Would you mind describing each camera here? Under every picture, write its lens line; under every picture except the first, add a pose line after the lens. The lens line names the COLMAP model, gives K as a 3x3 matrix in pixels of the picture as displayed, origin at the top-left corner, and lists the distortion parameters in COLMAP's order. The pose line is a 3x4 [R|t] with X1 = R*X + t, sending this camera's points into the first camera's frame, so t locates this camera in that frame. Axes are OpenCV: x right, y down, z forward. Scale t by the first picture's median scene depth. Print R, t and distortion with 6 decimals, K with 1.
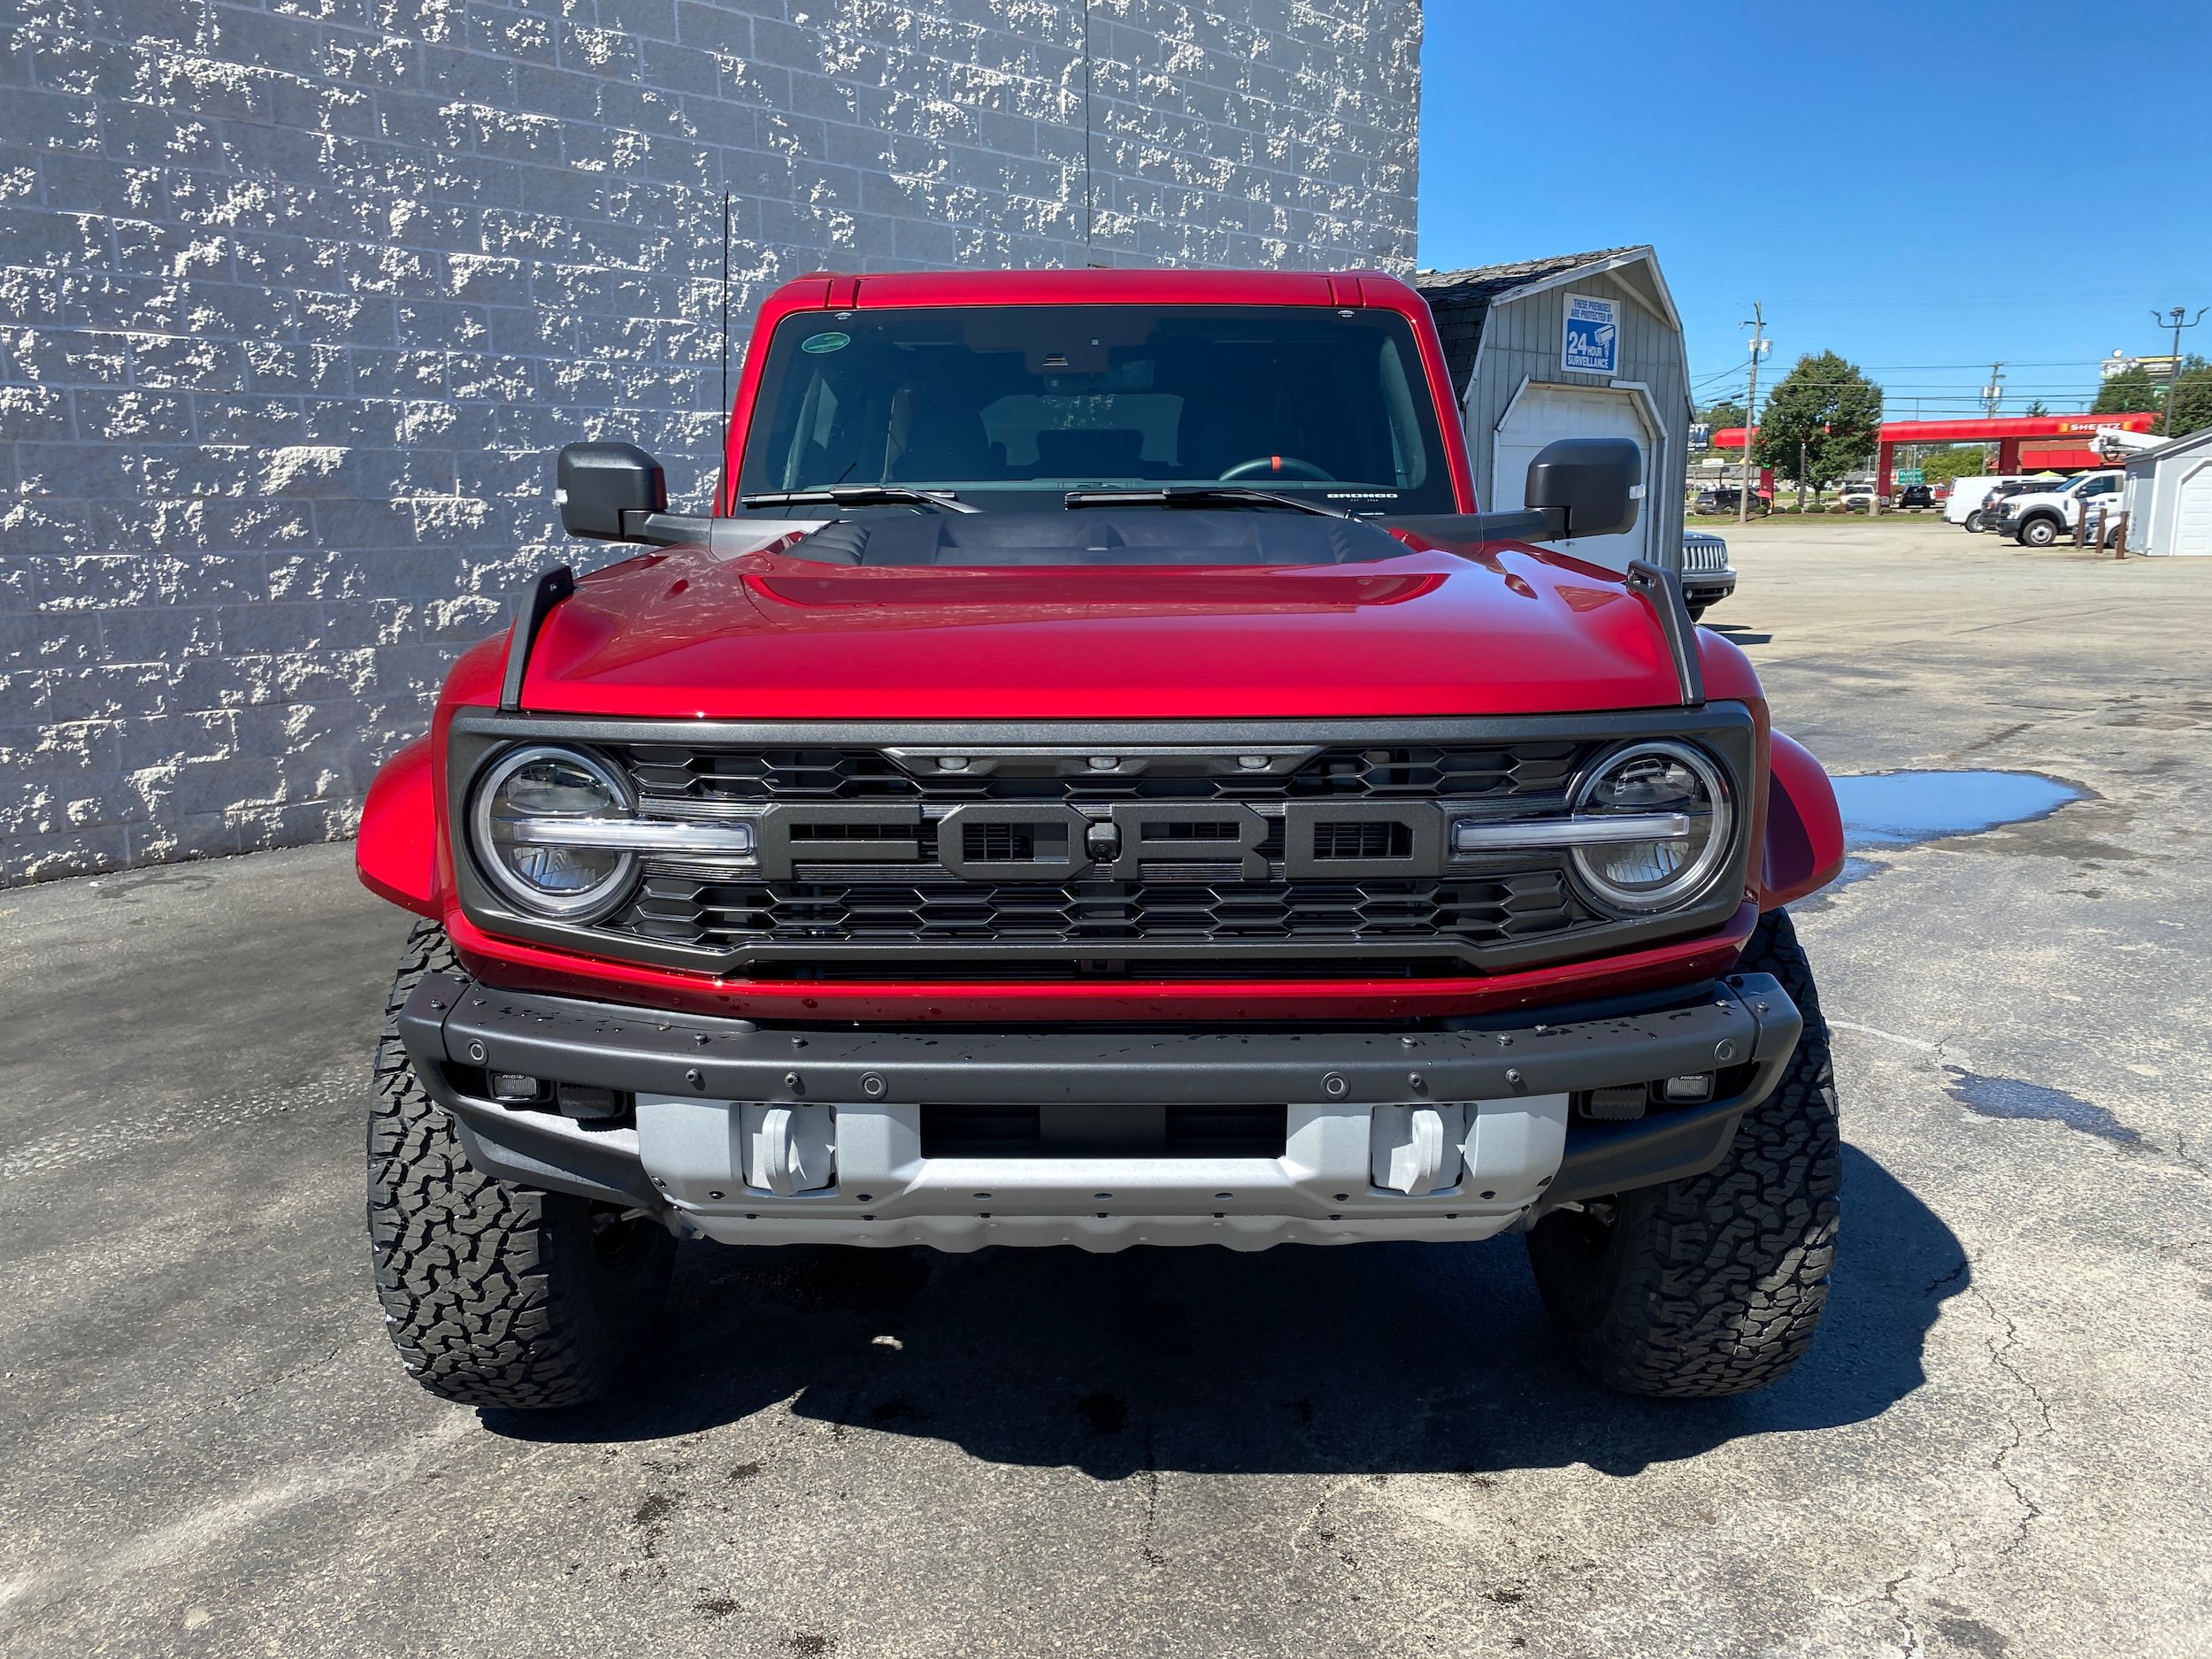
lens RADIAL K [[1687.9, 0, 1089.9], [0, 1687.9, 834.8], [0, 0, 1]] dist [0.001697, 0.005760]
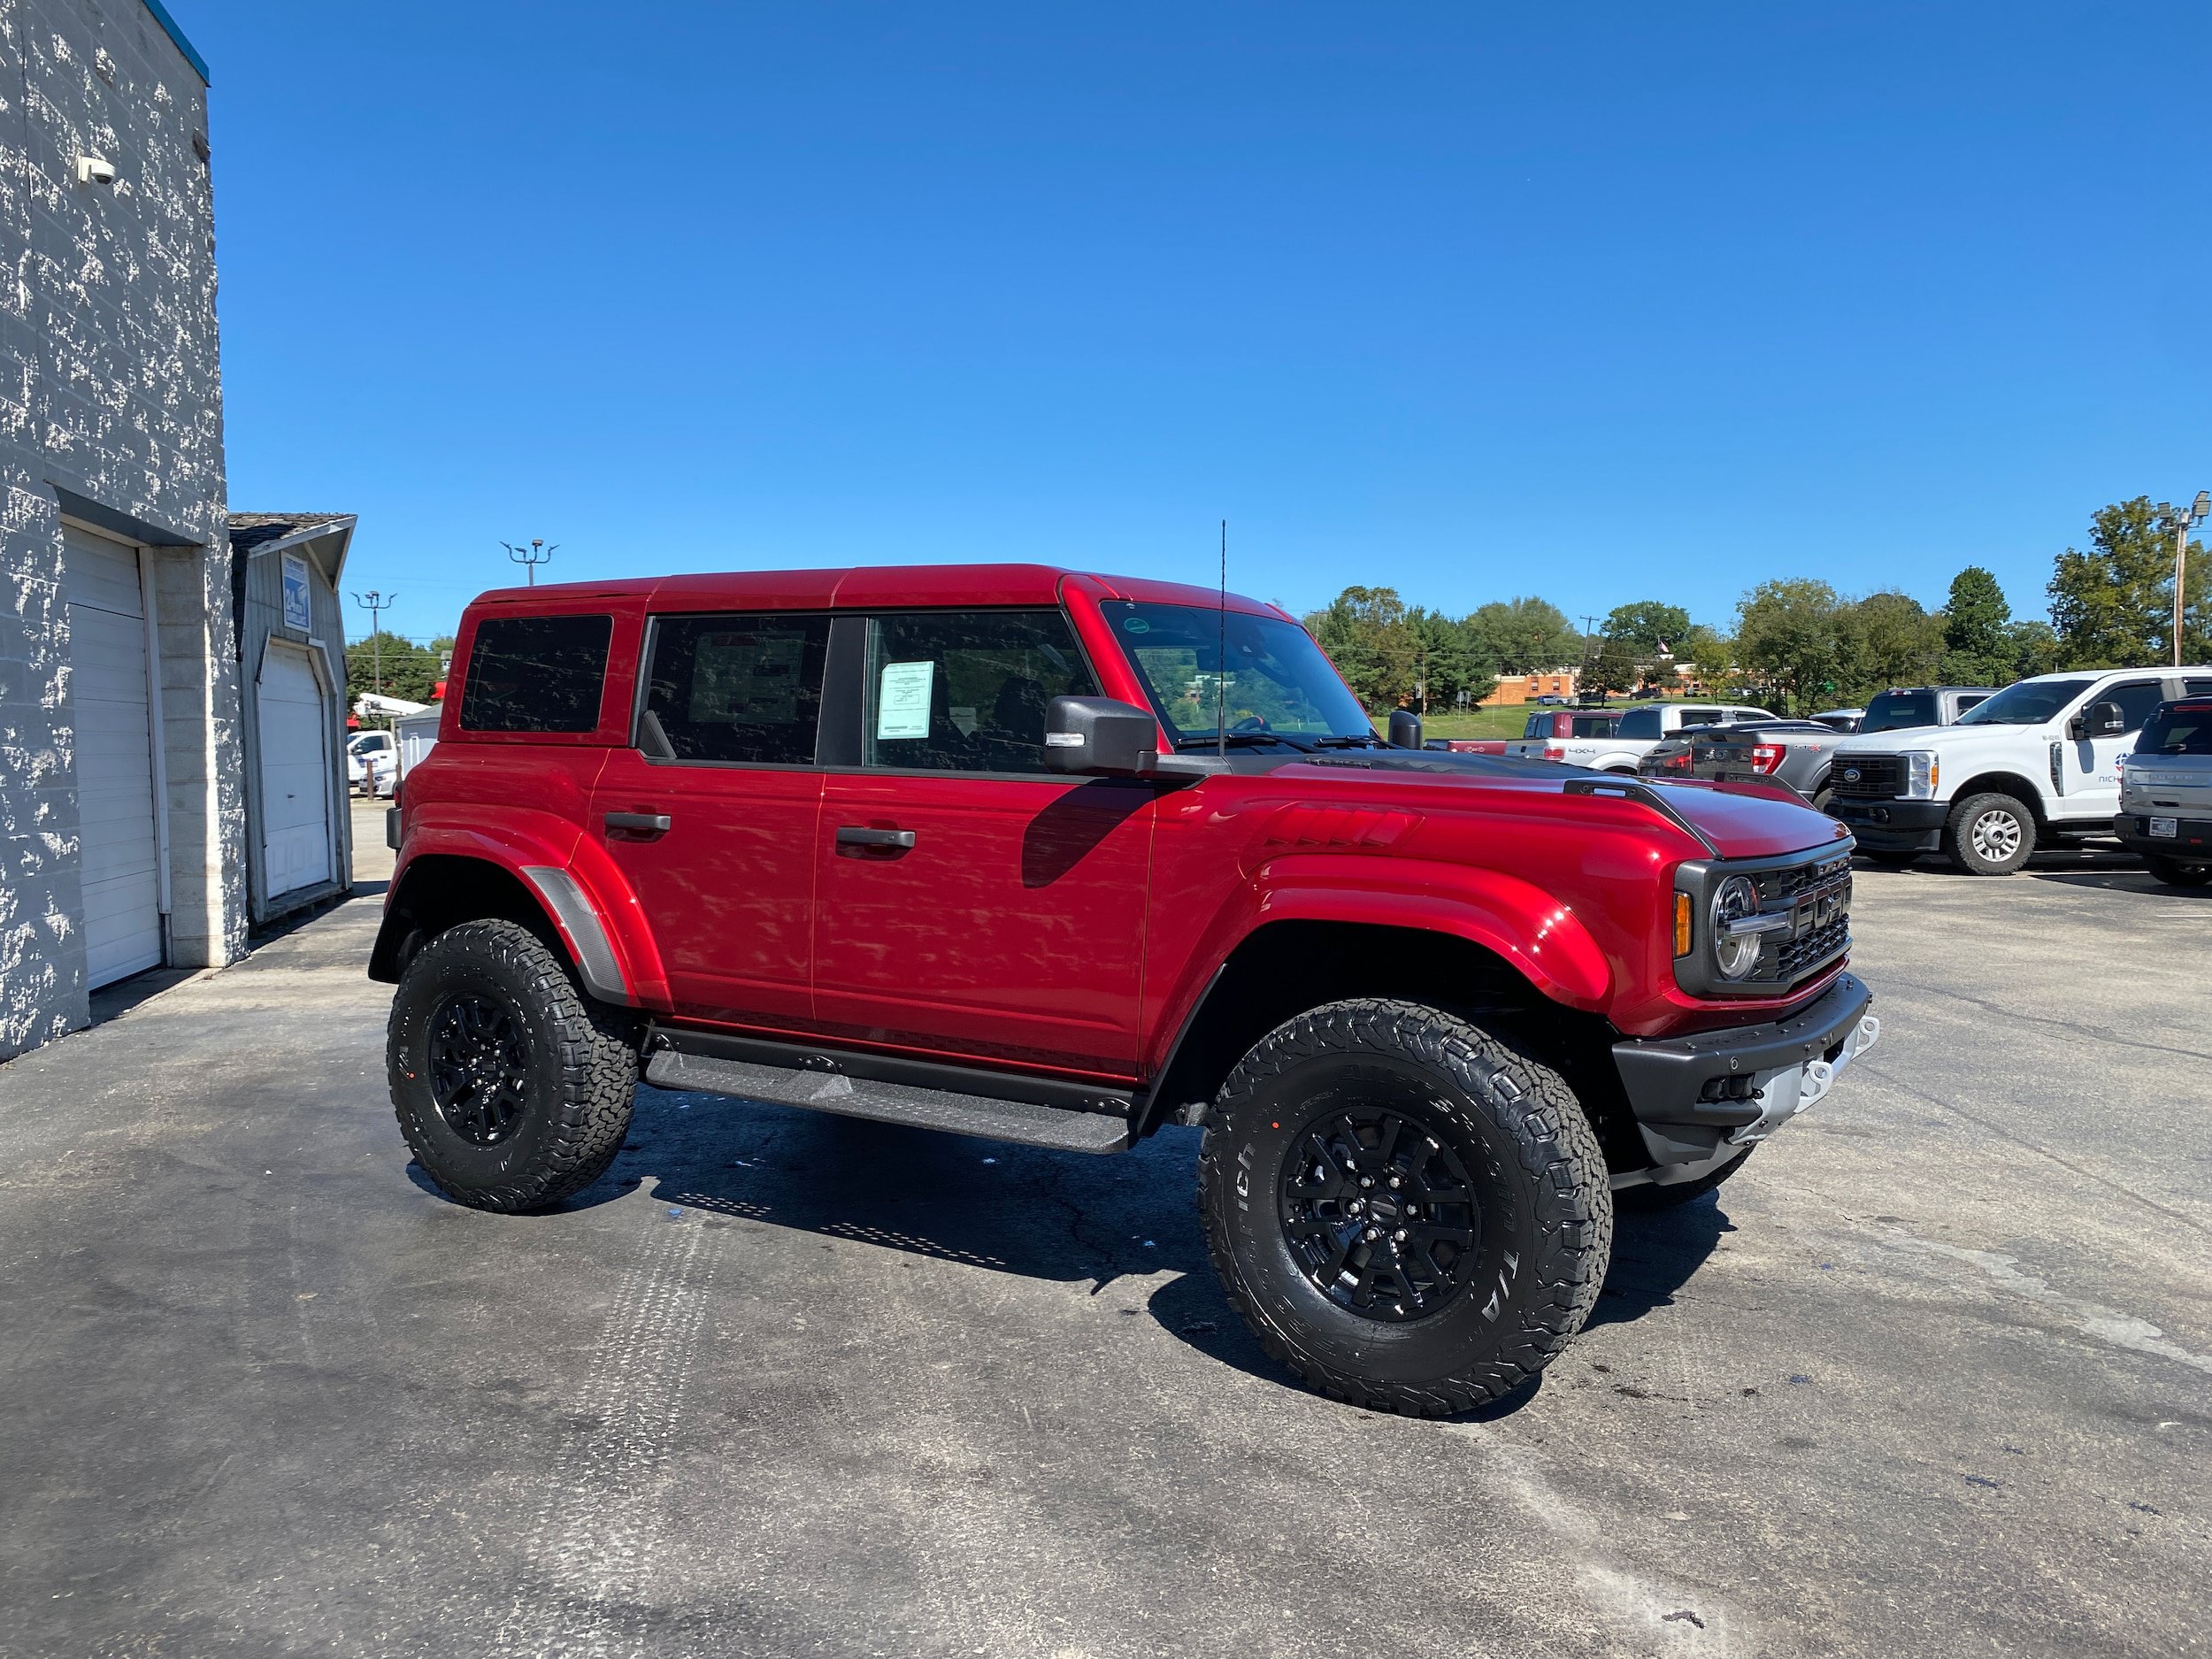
lens RADIAL K [[1677.9, 0, 1100.7], [0, 1677.9, 854.4], [0, 0, 1]] dist [0.029116, -0.031610]
pose [[0.531270, -0.049779, 0.845739, -0.550803], [0.166059, 0.985027, -0.046336, -0.026956], [-0.830769, 0.165059, 0.531581, 0.158818]]
